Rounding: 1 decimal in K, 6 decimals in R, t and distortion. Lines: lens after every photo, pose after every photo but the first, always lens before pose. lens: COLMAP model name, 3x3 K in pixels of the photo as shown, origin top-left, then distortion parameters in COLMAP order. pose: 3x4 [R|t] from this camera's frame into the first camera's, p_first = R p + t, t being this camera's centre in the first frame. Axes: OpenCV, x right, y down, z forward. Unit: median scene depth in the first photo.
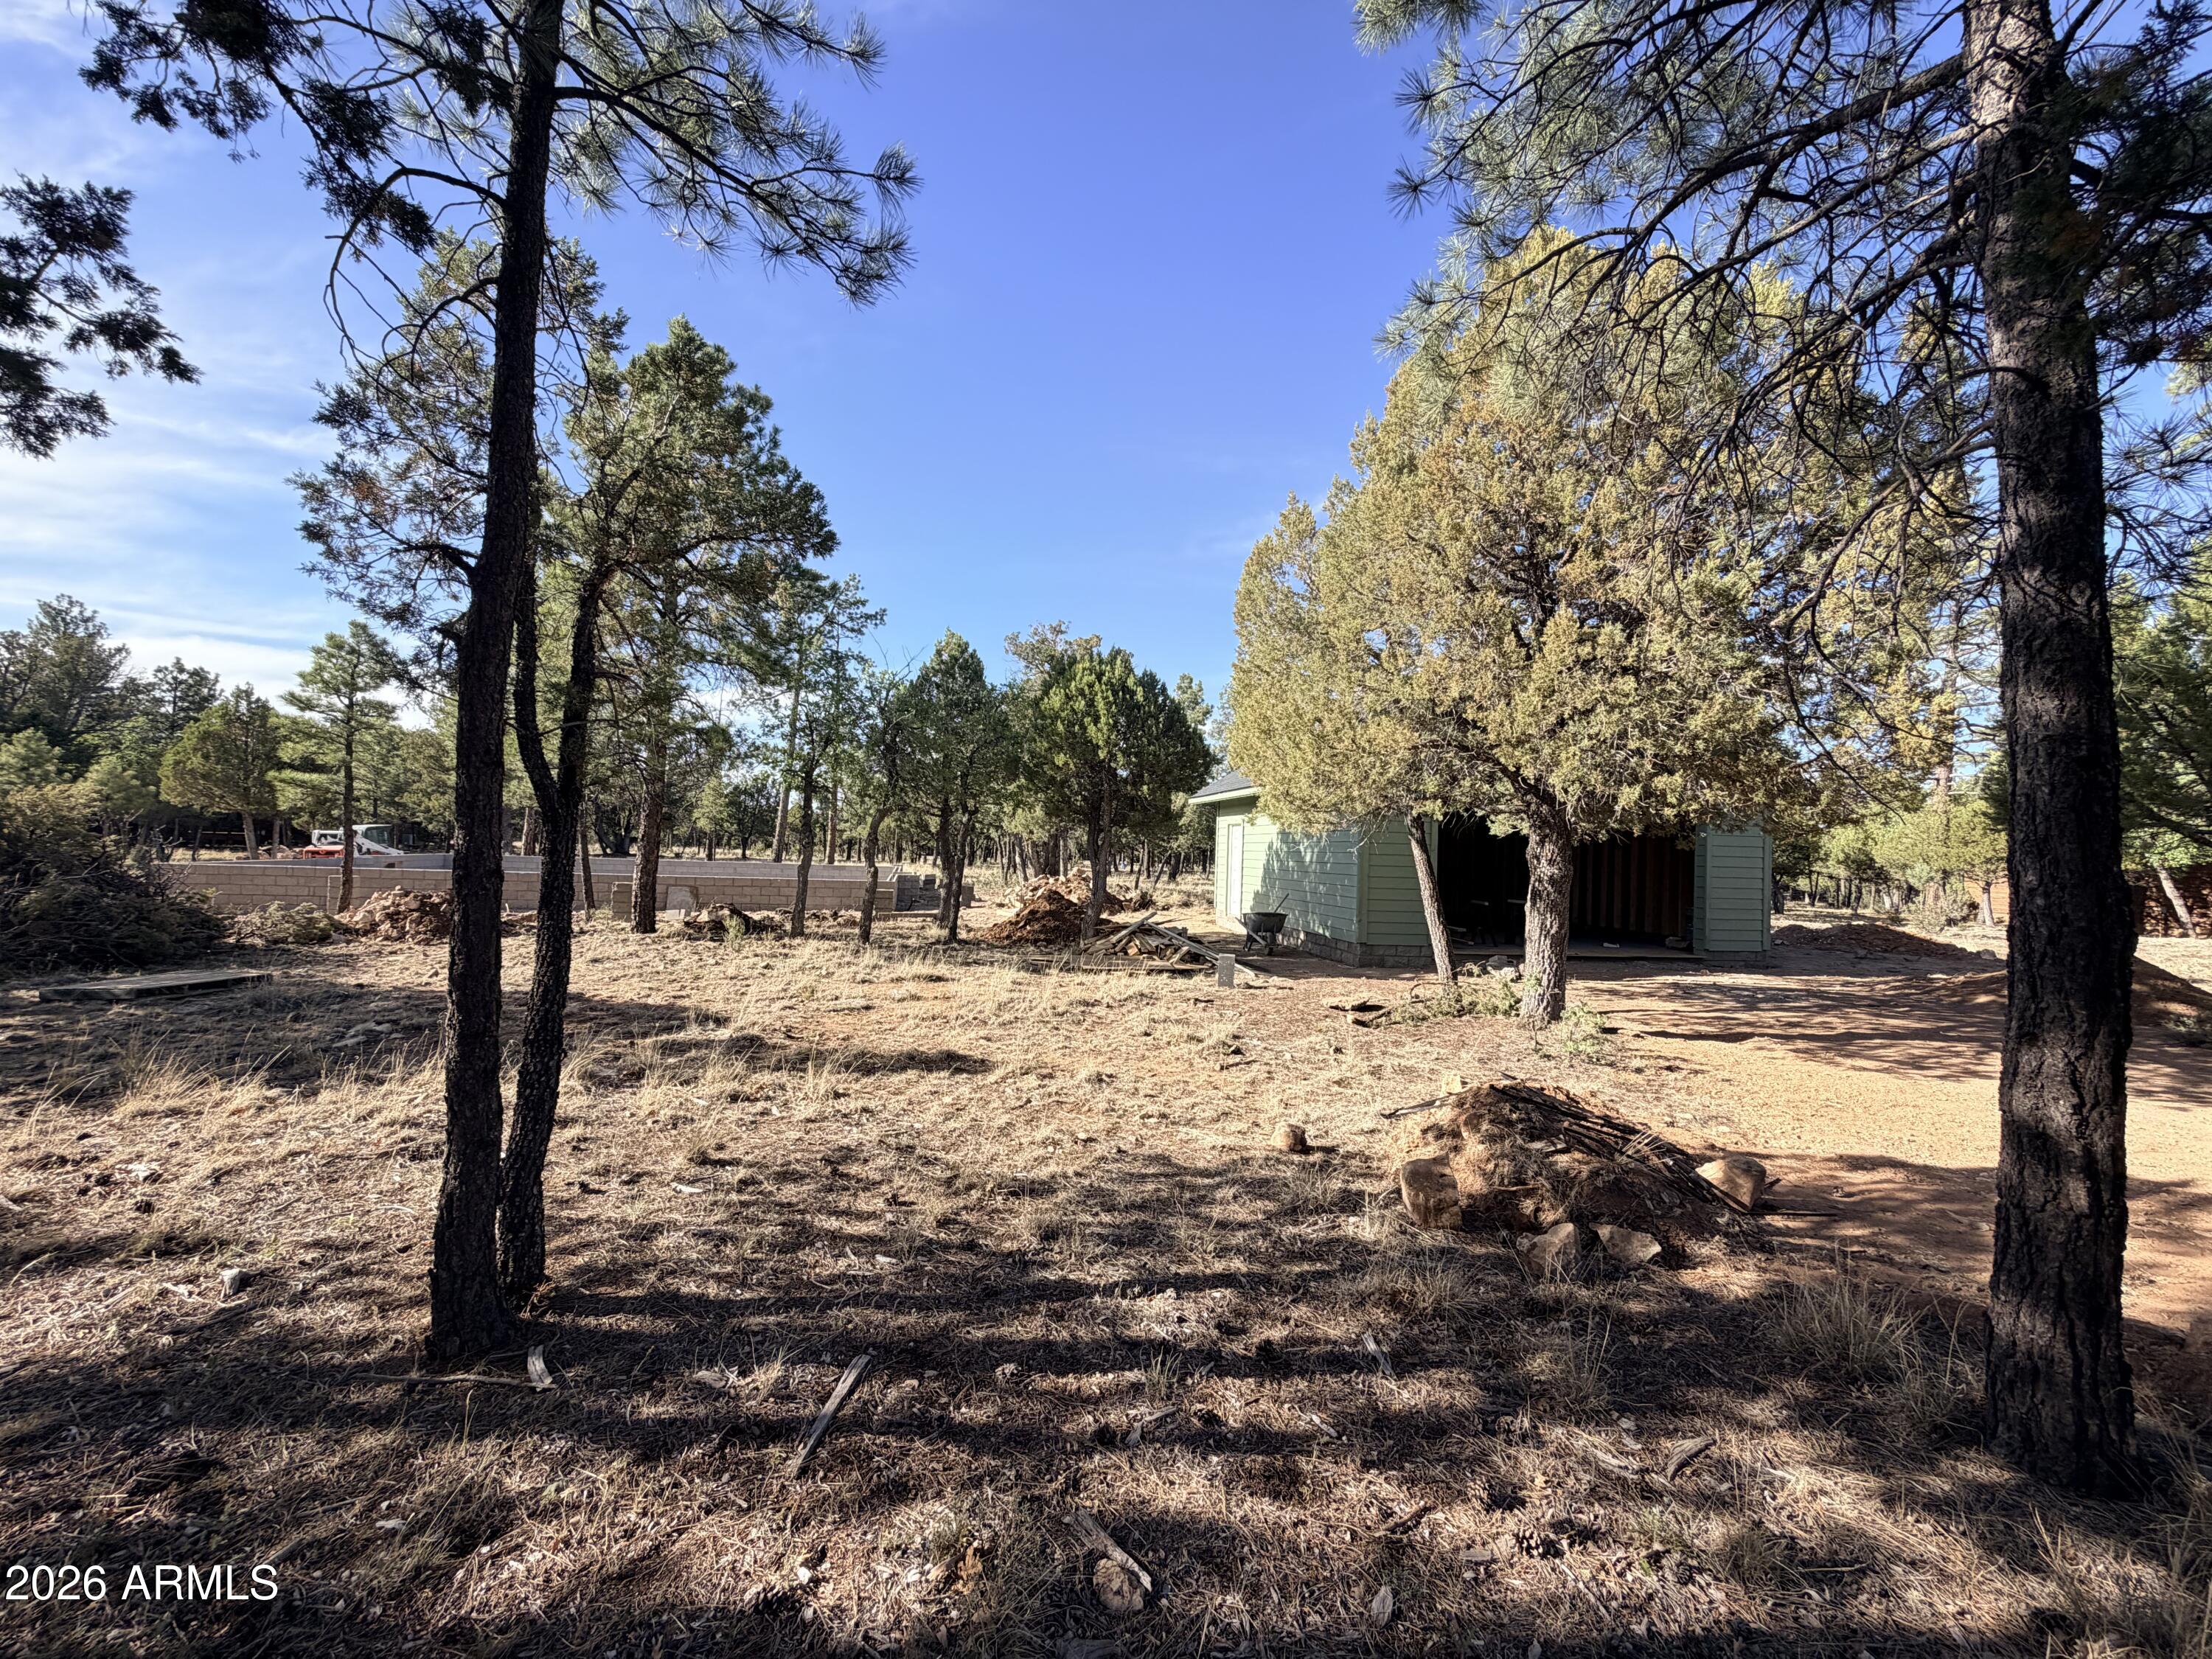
lens RADIAL K [[883.3, 0, 1081.8], [0, 883.3, 830.8], [0, 0, 1]] dist [0.000106, 0.000022]
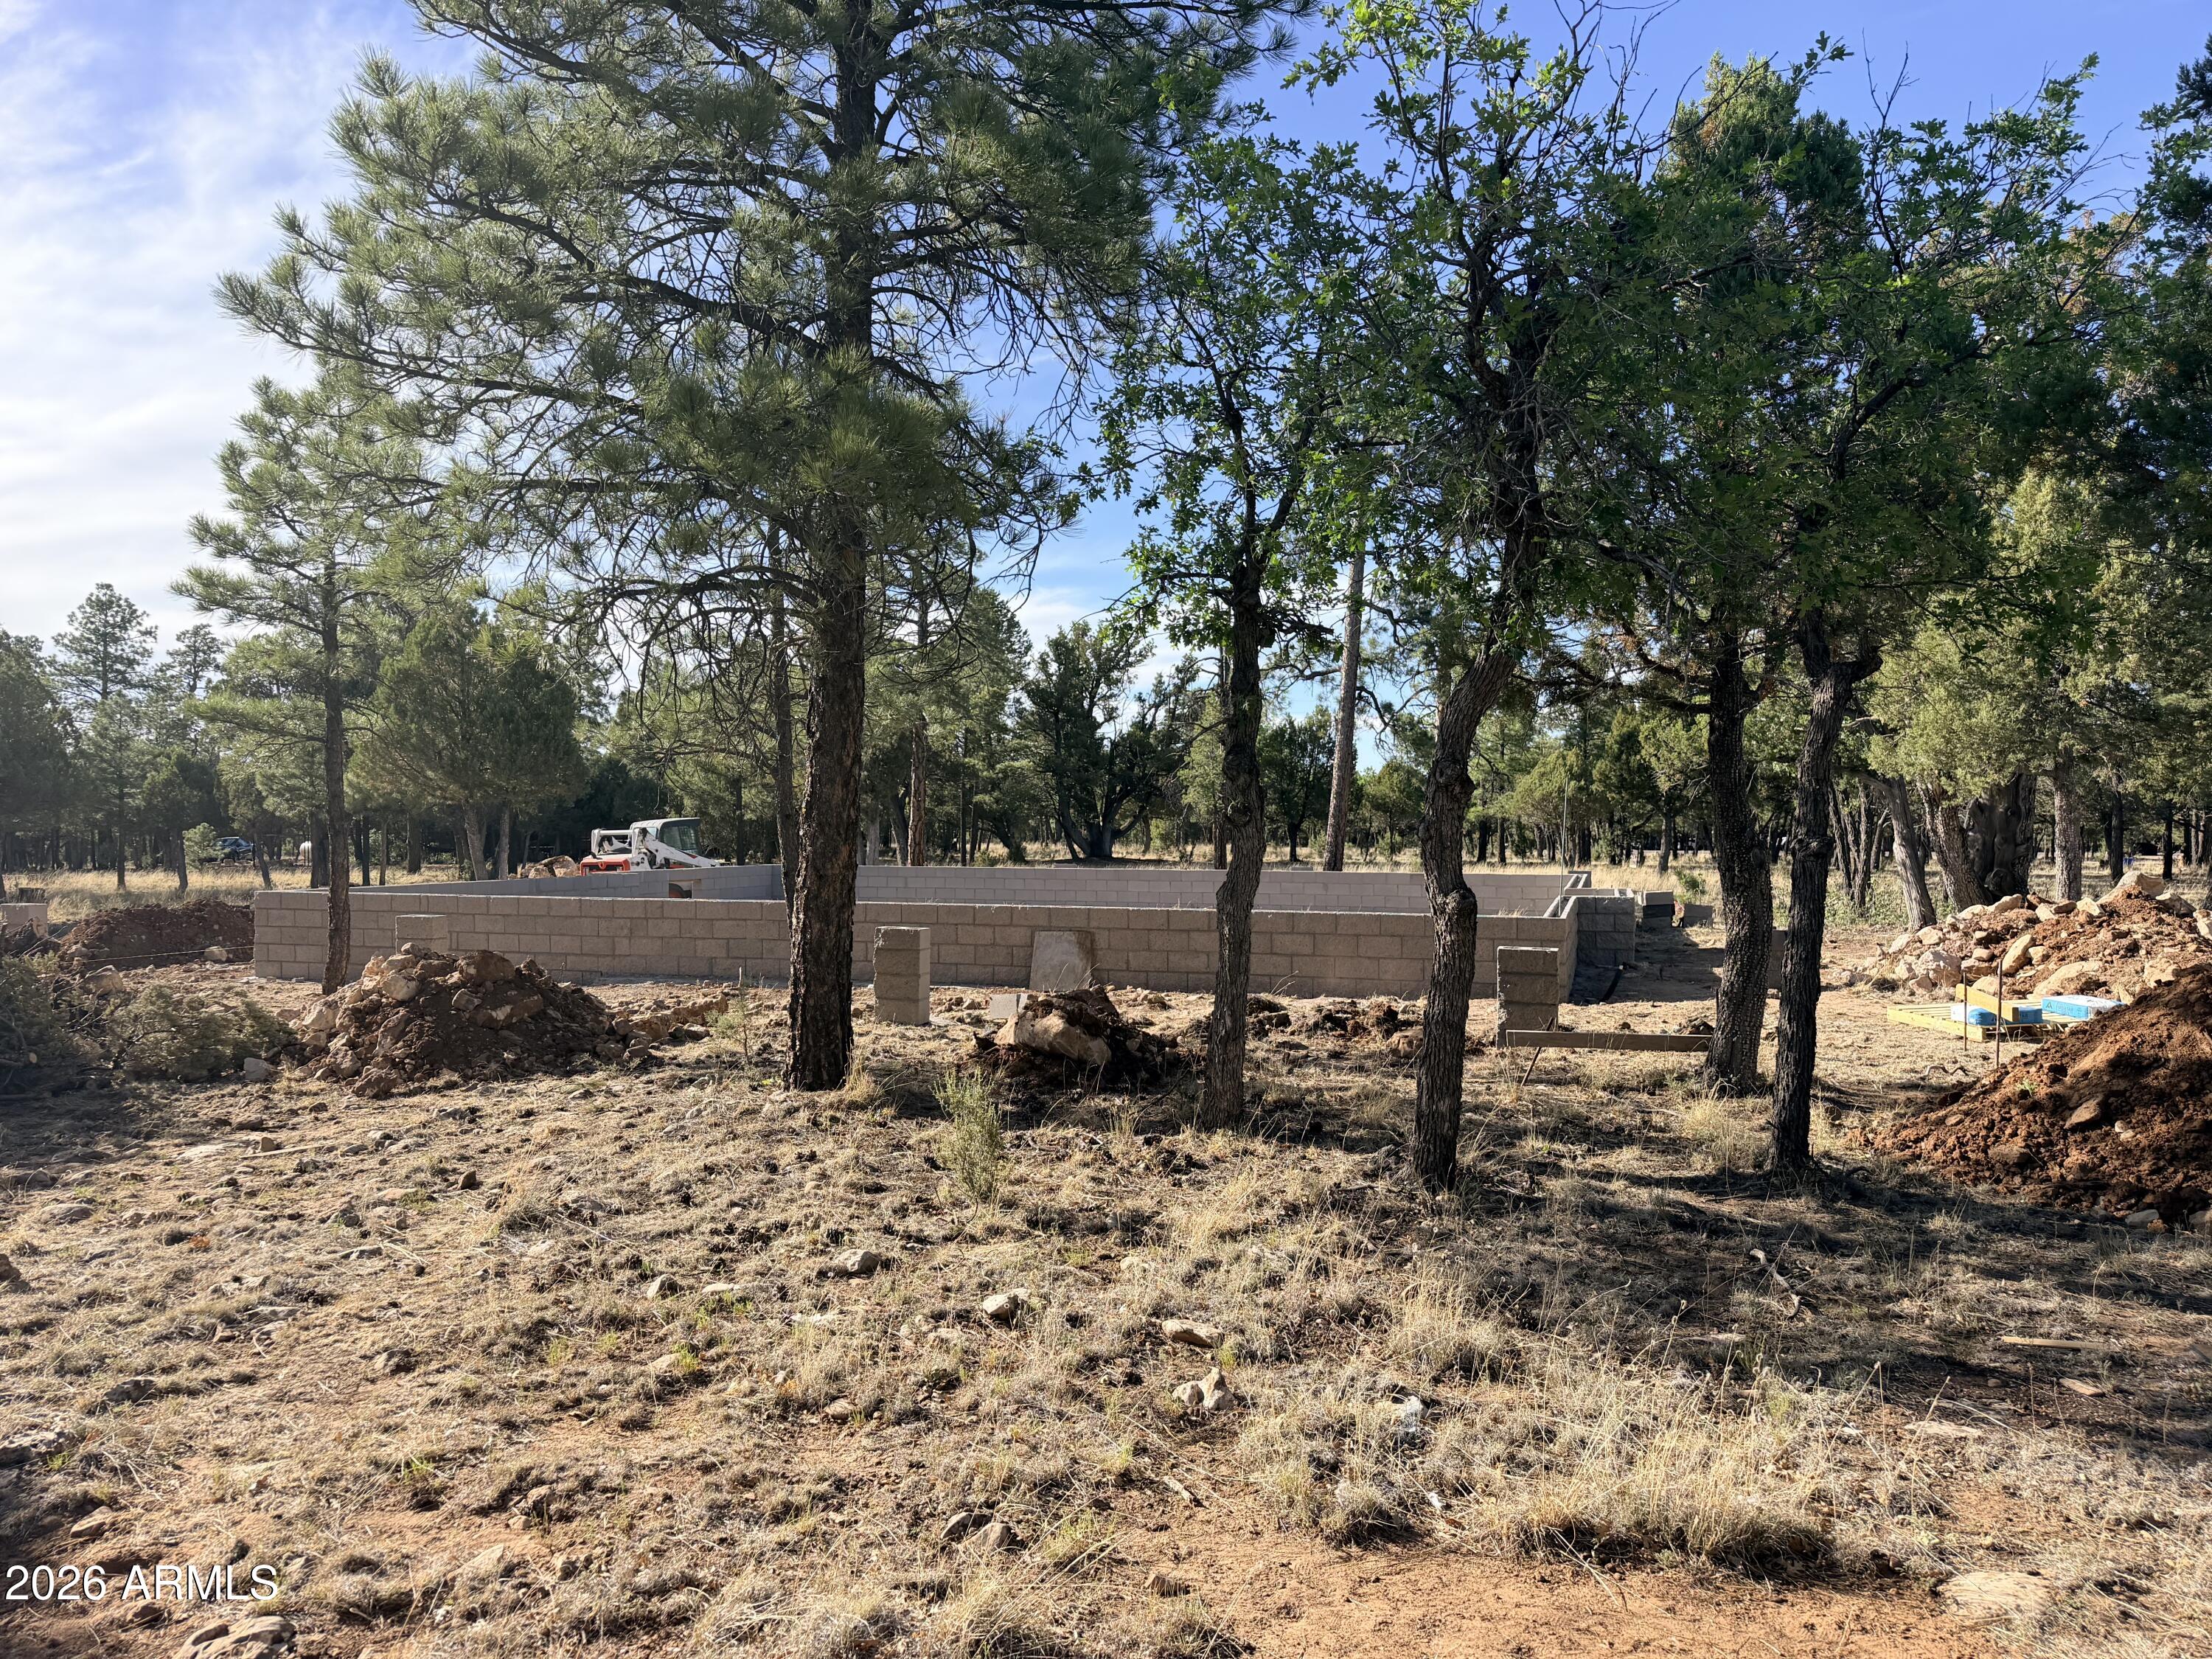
lens RADIAL K [[1565.1, 0, 1106.0], [0, 1565.1, 829.5], [0, 0, 1]] dist [0.108868, -0.194855]
pose [[0.877225, -0.029591, -0.479167, -0.042204], [0.035744, 0.999354, 0.003723, 0.007248], [0.478747, -0.020393, 0.877716, 0.218993]]
